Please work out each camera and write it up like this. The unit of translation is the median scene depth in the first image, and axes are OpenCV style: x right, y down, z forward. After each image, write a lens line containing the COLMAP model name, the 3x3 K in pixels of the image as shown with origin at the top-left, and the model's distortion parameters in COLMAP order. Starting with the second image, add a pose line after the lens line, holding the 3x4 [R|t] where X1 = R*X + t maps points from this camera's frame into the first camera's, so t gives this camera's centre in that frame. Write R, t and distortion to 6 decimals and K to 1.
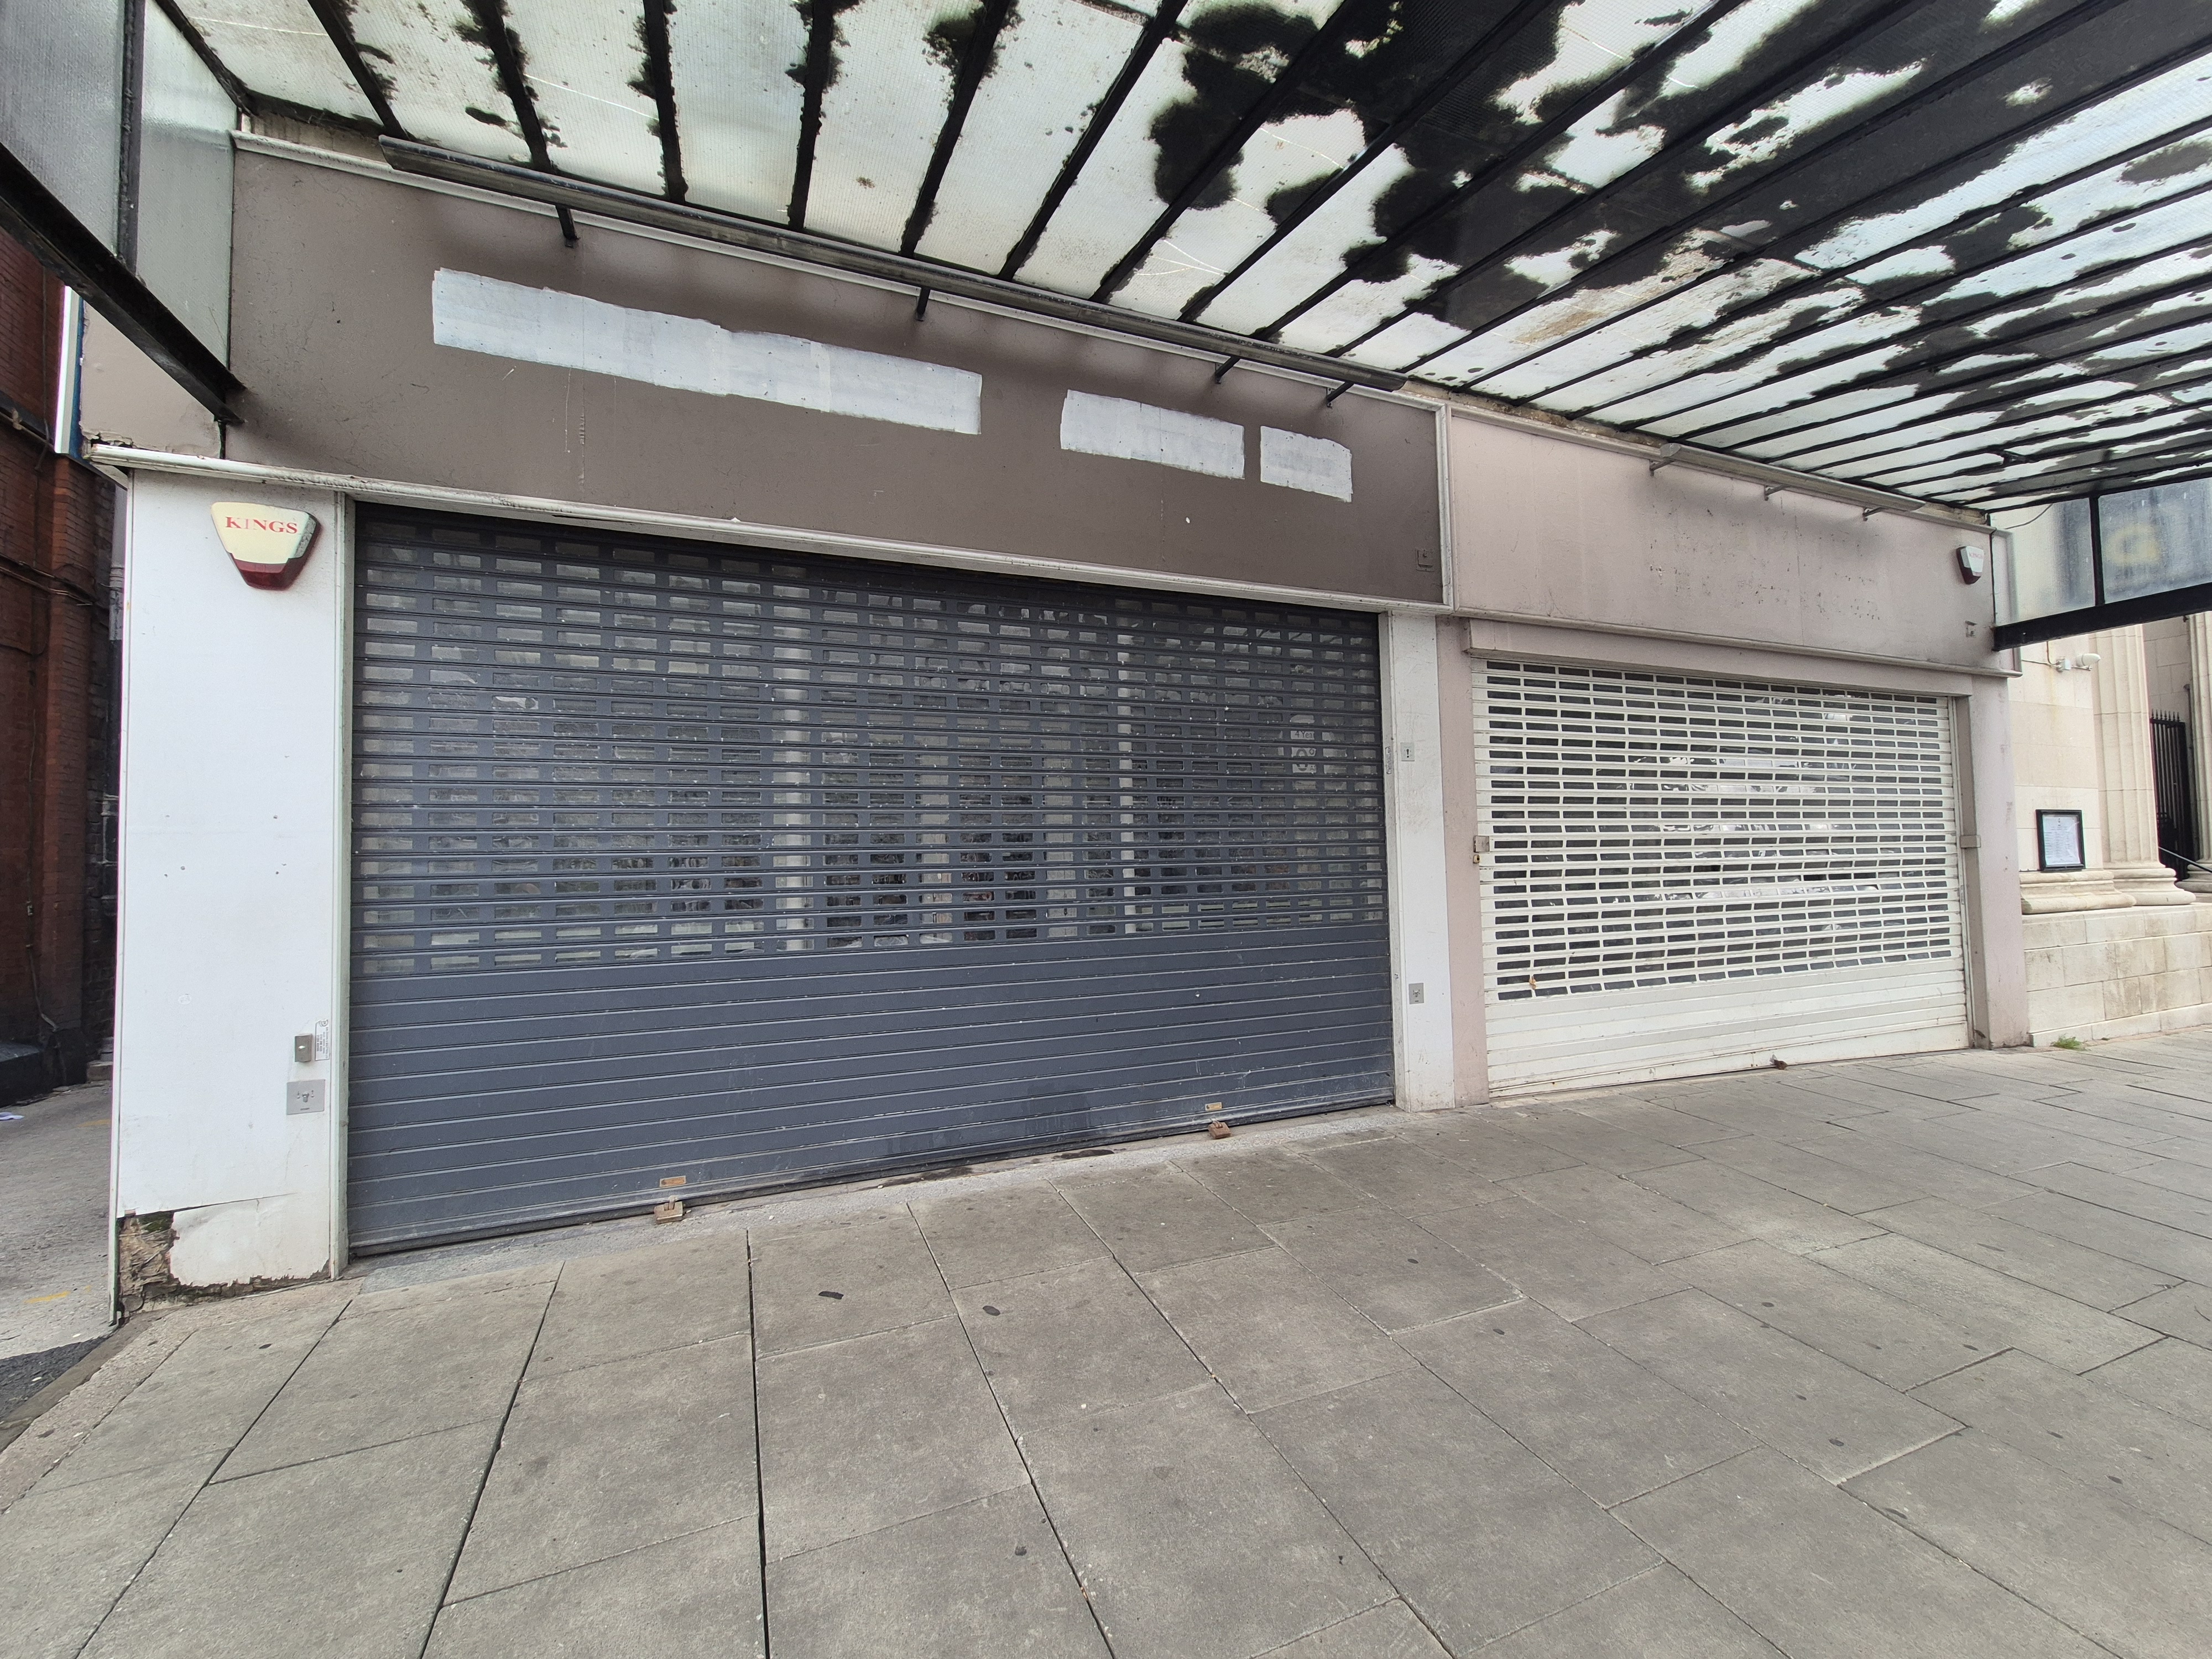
lens RADIAL K [[902.2, 0, 1115.1], [0, 902.2, 837.4], [0, 0, 1]] dist [-0.000805, 0.001793]
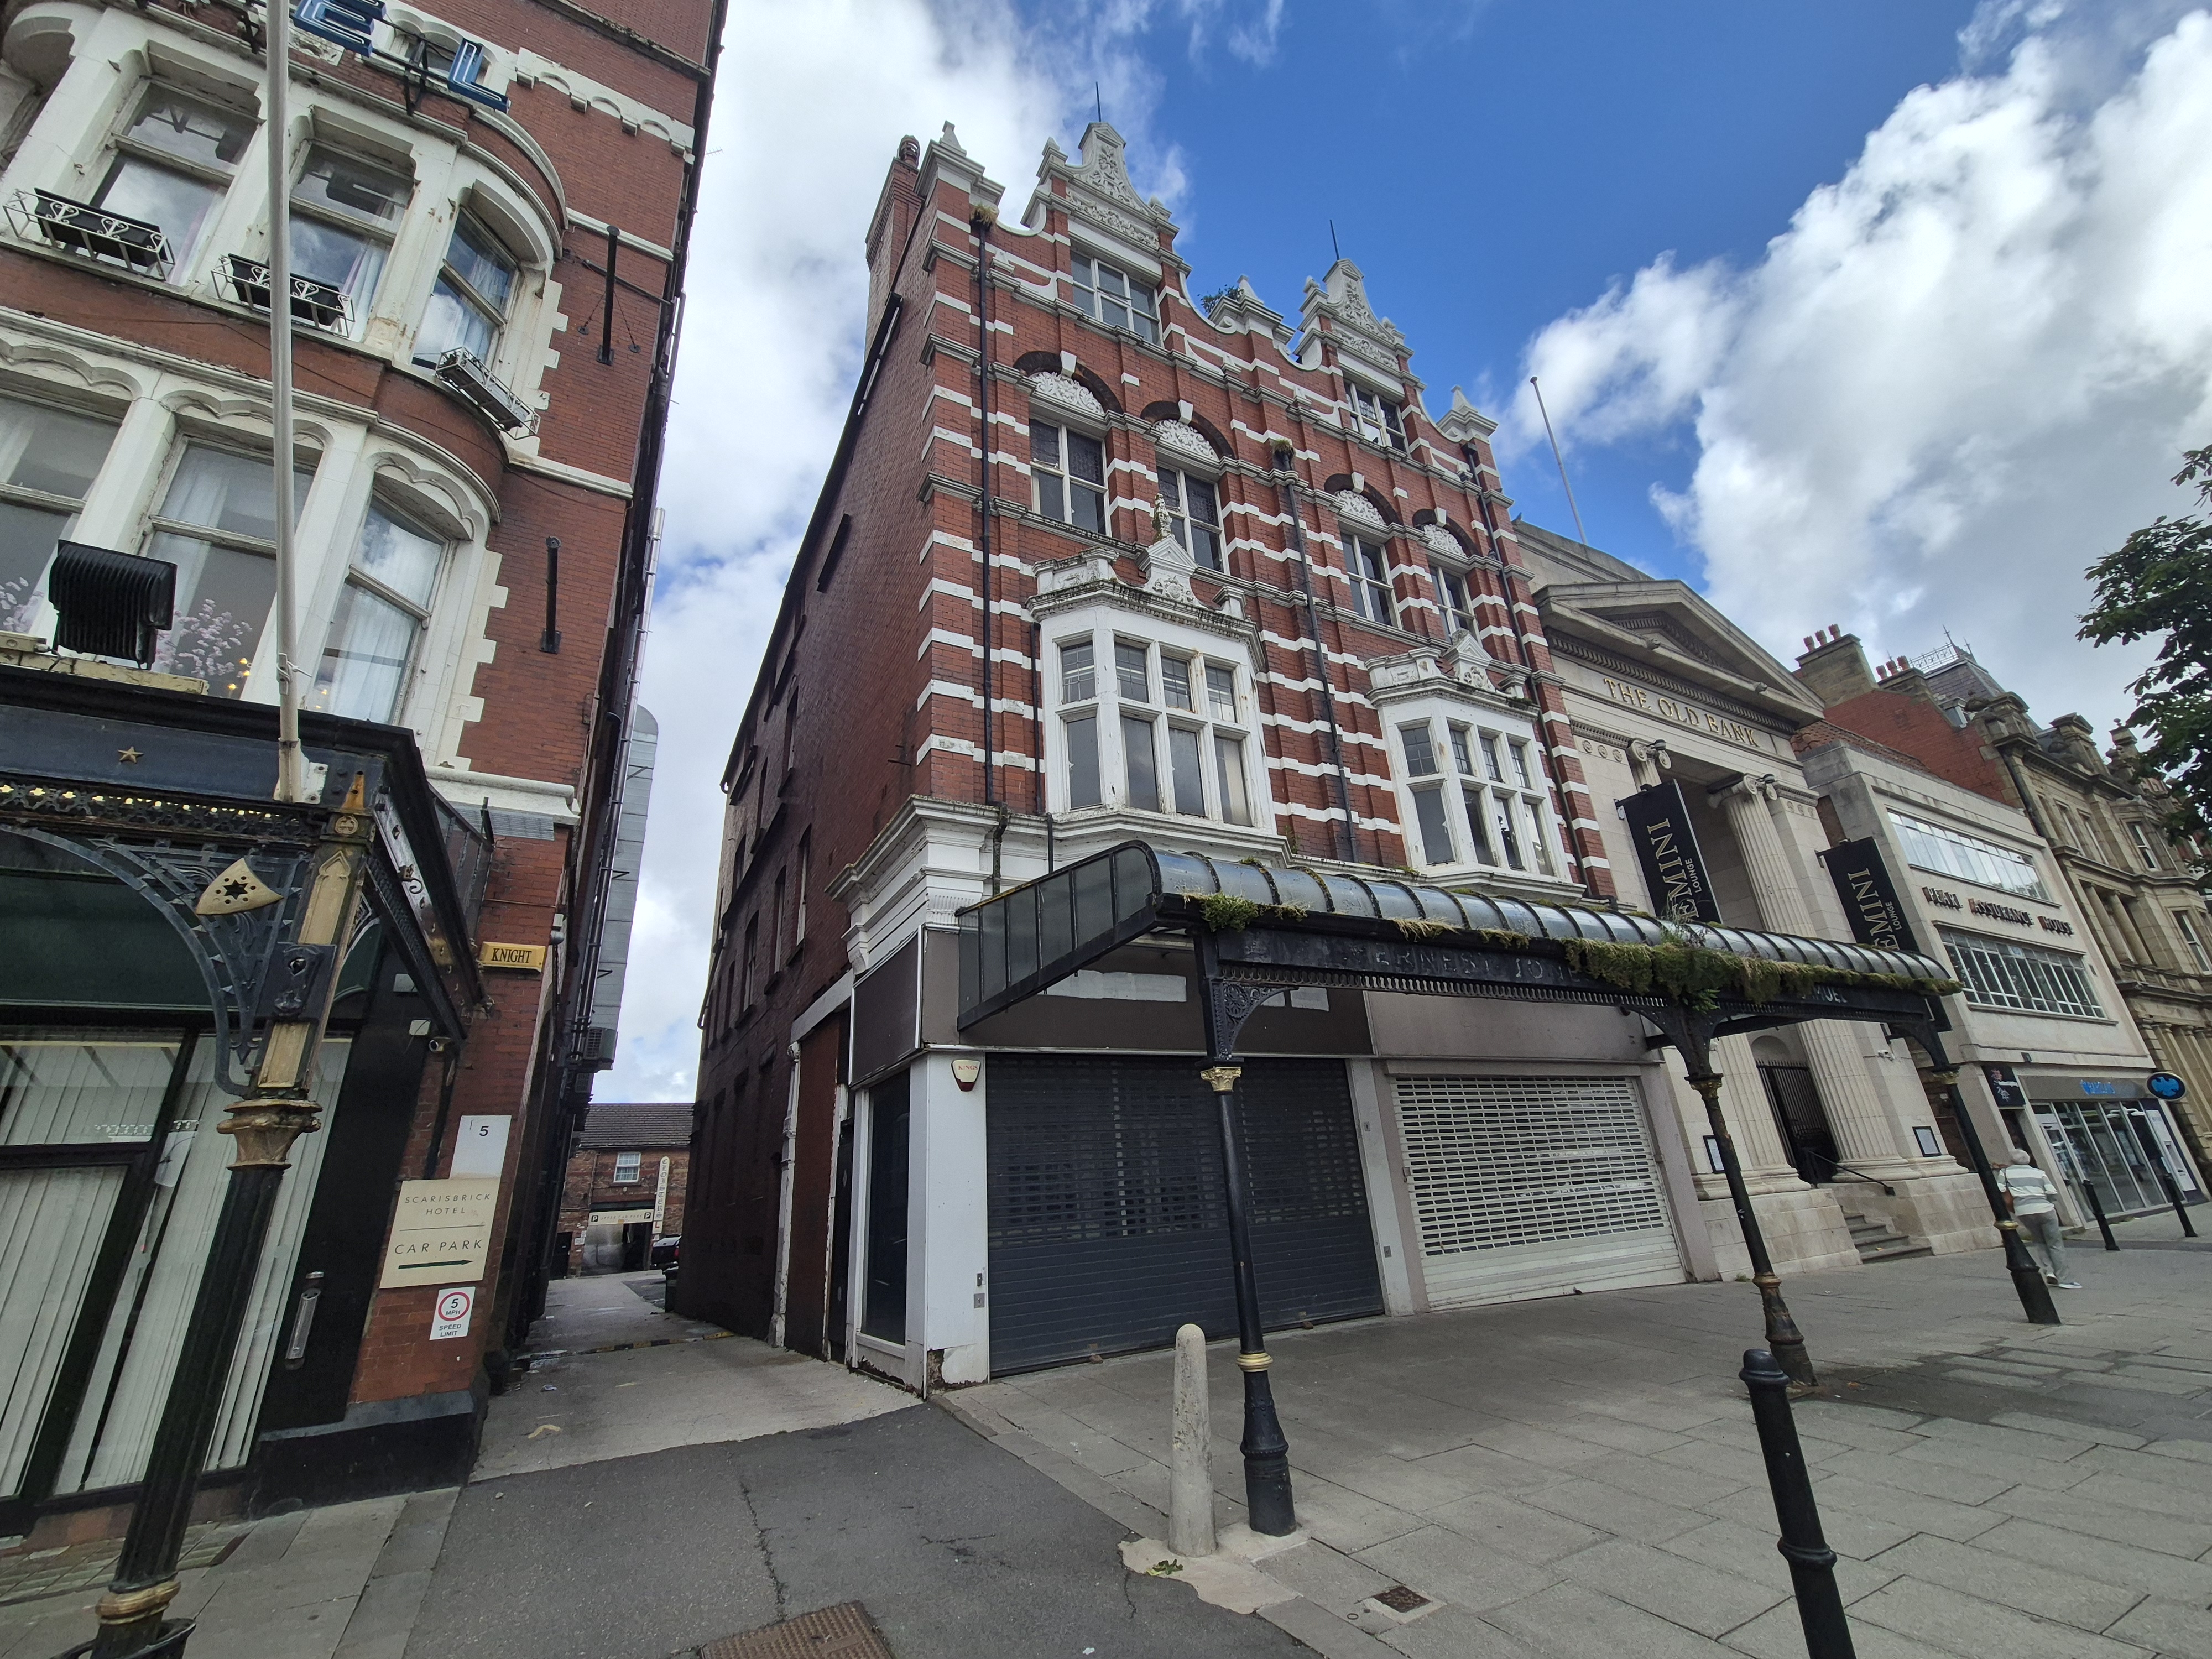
lens RADIAL K [[902.2, 0, 1110.9], [0, 902.2, 840.2], [0, 0, 1]] dist [-0.000805, 0.001793]
pose [[0.993397, 0.002541, 0.114703, -0.536686], [0.036551, 0.940654, -0.337394, -0.036668], [-0.108754, 0.339359, 0.934349, -1.180905]]
